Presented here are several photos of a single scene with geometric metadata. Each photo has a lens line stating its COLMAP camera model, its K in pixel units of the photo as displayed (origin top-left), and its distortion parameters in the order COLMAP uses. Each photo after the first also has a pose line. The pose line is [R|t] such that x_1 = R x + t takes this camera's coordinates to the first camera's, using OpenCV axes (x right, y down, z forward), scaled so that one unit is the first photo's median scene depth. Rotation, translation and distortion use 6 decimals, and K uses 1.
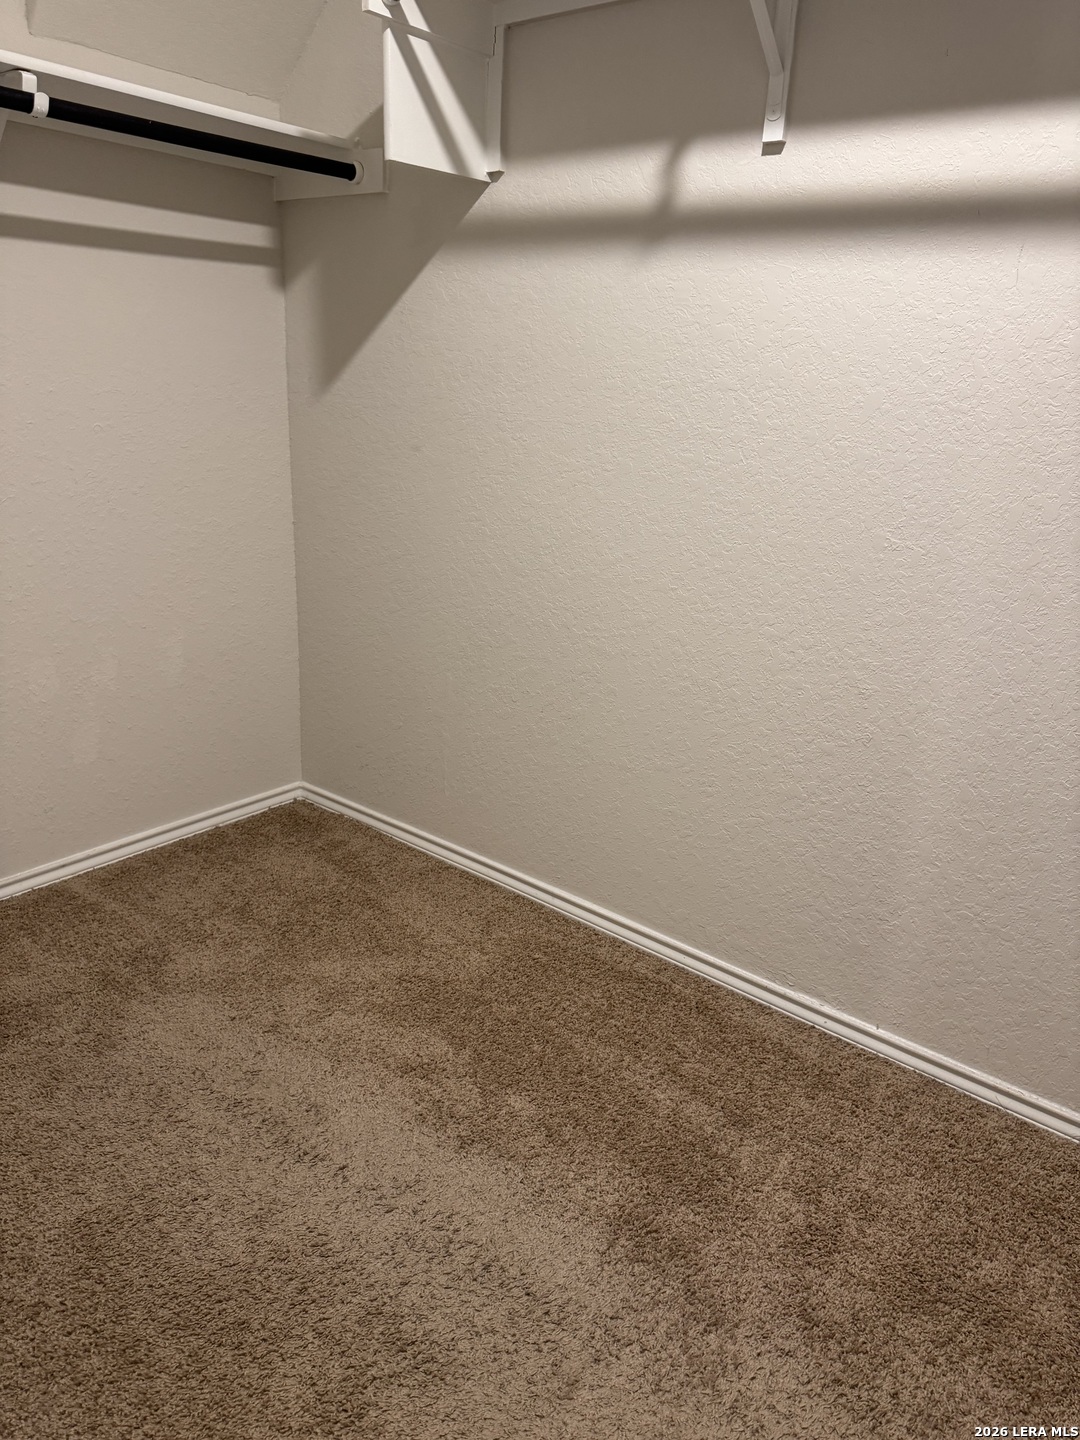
lens RADIAL K [[1025.4, 0, 540.0], [0, 1025.4, 720.0], [0, 0, 1]] dist [0.007934, -0.005314]
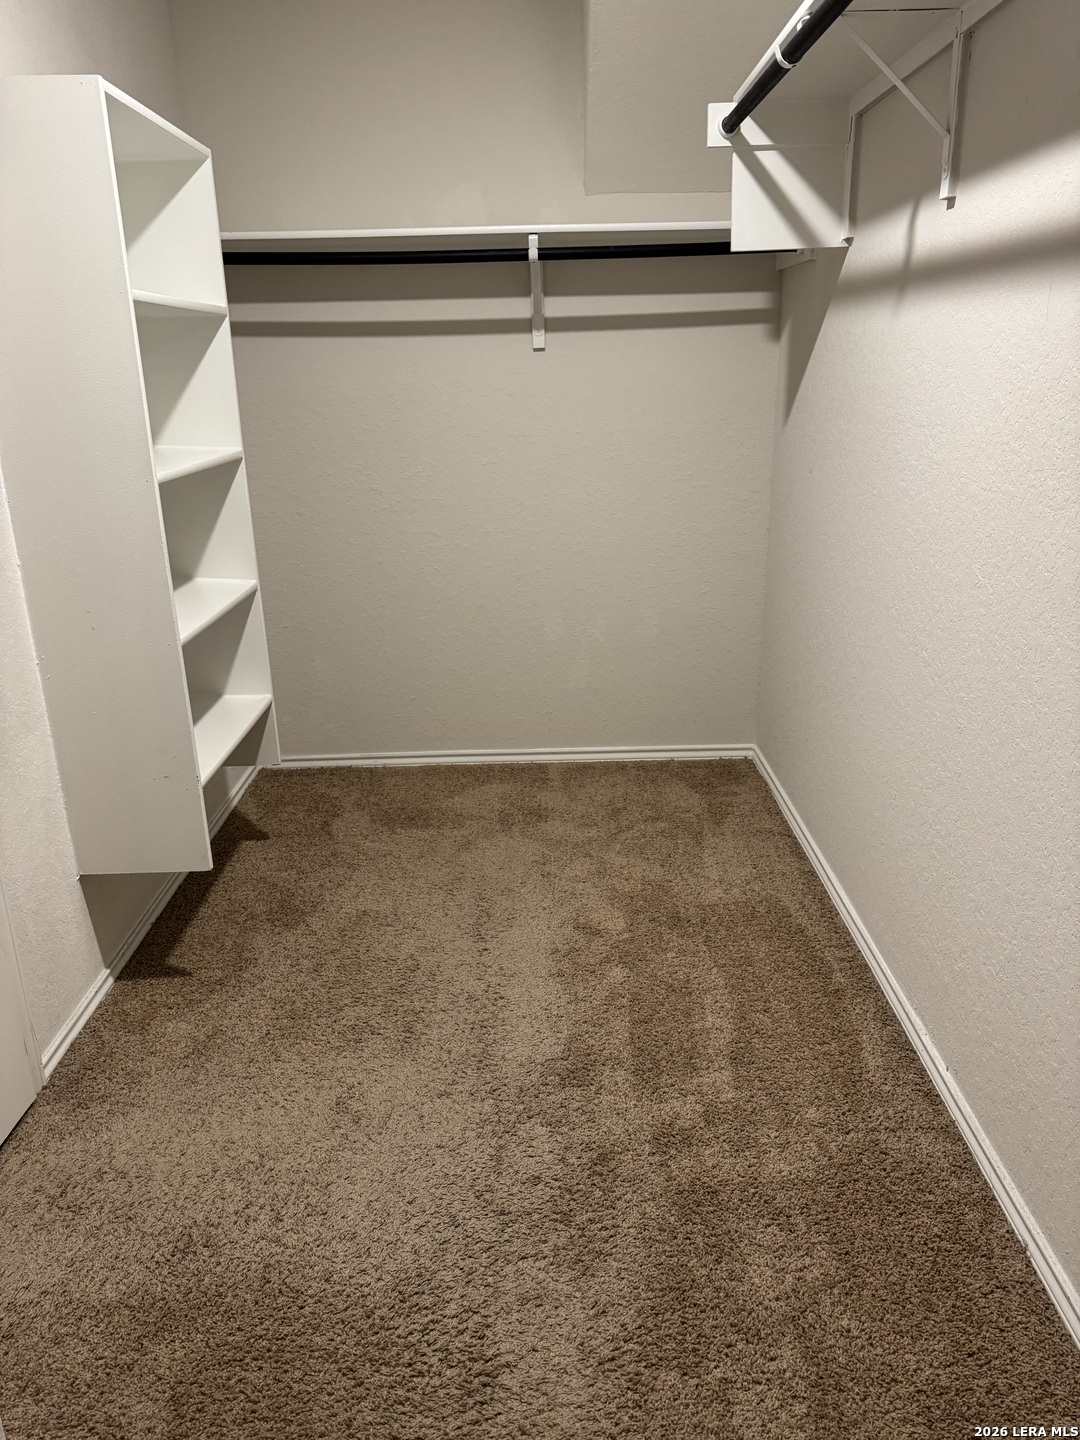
lens RADIAL K [[1007.0, 0, 540.0], [0, 1007.0, 720.0], [0, 0, 1]] dist [0.071263, -0.101140]
pose [[0.637531, 0.201651, -0.743567, 0.705955], [-0.203237, 0.974970, 0.090152, -0.036179], [0.743135, 0.093646, 0.662557, 0.030436]]
